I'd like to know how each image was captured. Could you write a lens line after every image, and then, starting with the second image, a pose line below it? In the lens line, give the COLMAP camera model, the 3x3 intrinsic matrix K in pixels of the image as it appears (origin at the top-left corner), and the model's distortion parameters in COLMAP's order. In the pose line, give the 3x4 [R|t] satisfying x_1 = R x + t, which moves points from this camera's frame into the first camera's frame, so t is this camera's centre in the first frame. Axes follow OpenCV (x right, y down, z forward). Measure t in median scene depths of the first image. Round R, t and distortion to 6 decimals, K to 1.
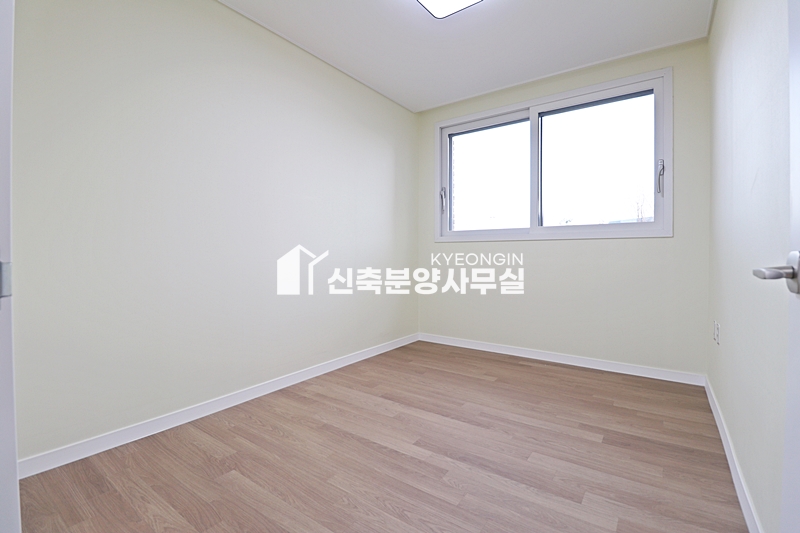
lens RADIAL K [[370.5, 0, 400.9], [0, 370.5, 271.9], [0, 0, 1]] dist [-0.010497, -0.001460]
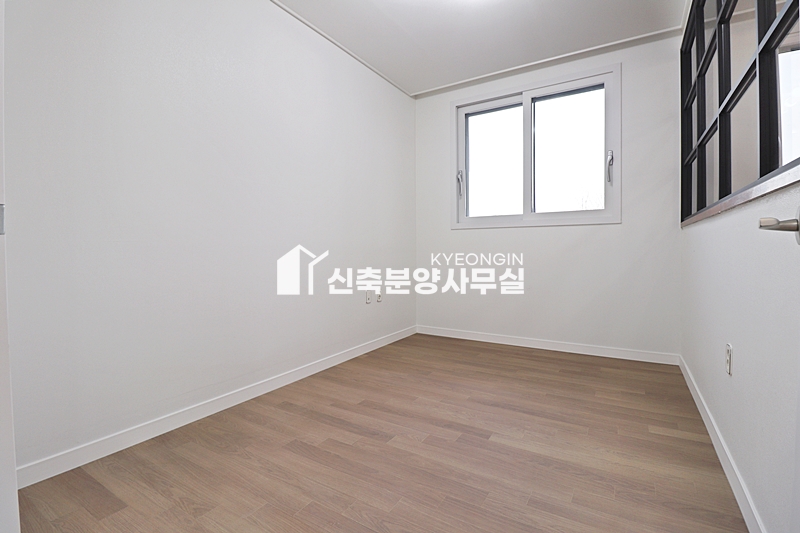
lens RADIAL K [[370.5, 0, 401.5], [0, 370.5, 258.8], [0, 0, 1]] dist [-0.010497, -0.001460]
pose [[0.993224, -0.014113, 0.115355, -0.092961], [0.014303, 0.999897, -0.000817, -0.004724], [-0.115332, 0.002462, 0.993324, 0.059361]]
